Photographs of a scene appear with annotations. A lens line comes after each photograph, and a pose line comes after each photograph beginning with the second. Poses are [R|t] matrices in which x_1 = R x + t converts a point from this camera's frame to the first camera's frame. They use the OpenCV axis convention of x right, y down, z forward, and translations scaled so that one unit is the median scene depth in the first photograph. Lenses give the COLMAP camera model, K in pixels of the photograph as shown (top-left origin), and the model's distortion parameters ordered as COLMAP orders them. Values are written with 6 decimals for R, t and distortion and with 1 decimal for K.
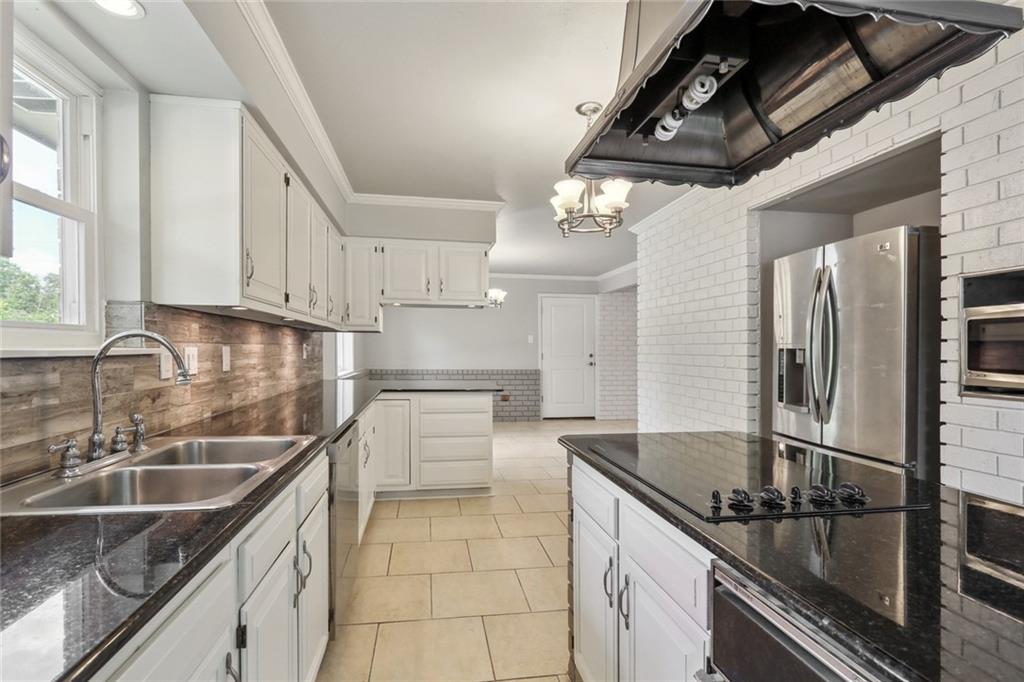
lens RADIAL K [[502.5, 0, 512.0], [0, 502.5, 341.0], [0, 0, 1]] dist [-0.009748, 0.000820]
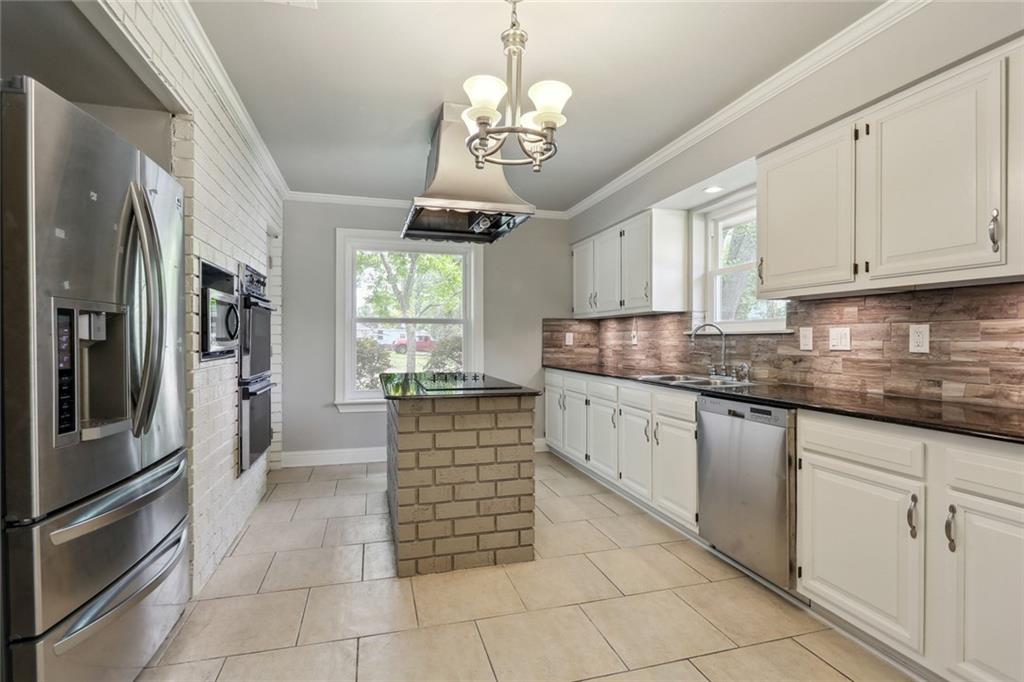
lens RADIAL K [[497.1, 0, 510.5], [0, 497.1, 360.6], [0, 0, 1]] dist [0.000518, 0.000482]
pose [[-0.994195, 0.002255, -0.107569, 0.328393], [-0.000986, 0.999547, 0.030068, 0.064753], [0.107588, 0.030000, -0.993743, 2.396692]]
